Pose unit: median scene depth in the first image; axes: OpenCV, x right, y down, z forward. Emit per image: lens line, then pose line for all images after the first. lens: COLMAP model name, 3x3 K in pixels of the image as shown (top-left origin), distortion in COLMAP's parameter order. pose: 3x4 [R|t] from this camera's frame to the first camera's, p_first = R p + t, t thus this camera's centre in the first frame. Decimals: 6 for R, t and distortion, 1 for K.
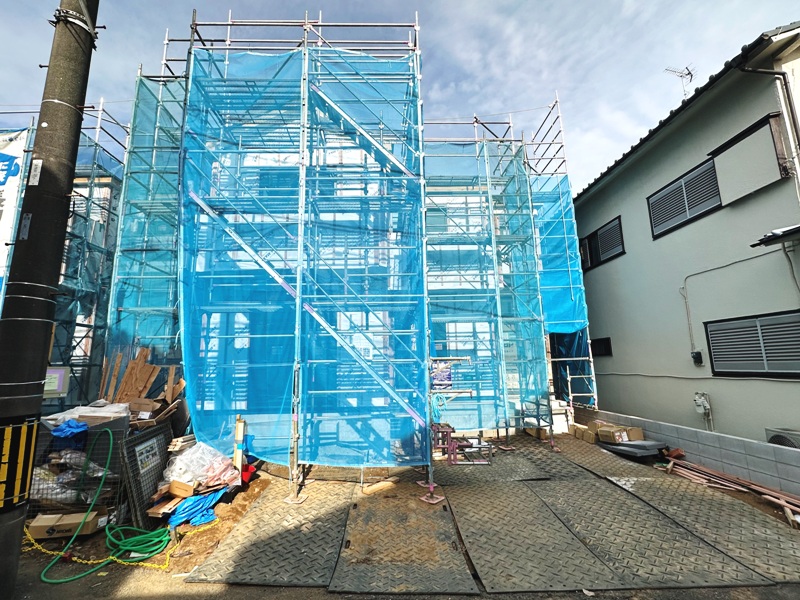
lens RADIAL K [[363.1, 0, 393.6], [0, 363.1, 302.2], [0, 0, 1]] dist [-0.001305, -0.000214]
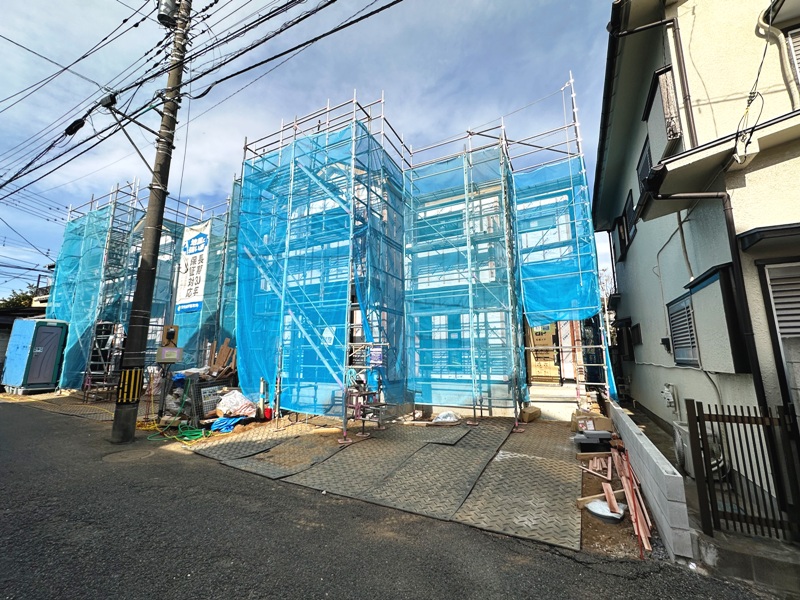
lens RADIAL K [[339.6, 0, 399.8], [0, 339.6, 297.6], [0, 0, 1]] dist [-0.002448, 0.000307]
pose [[0.872977, -0.065256, -0.483376, 0.700680], [0.067757, 0.997626, -0.012311, 0.003748], [0.483032, -0.022005, 0.875326, -0.043388]]
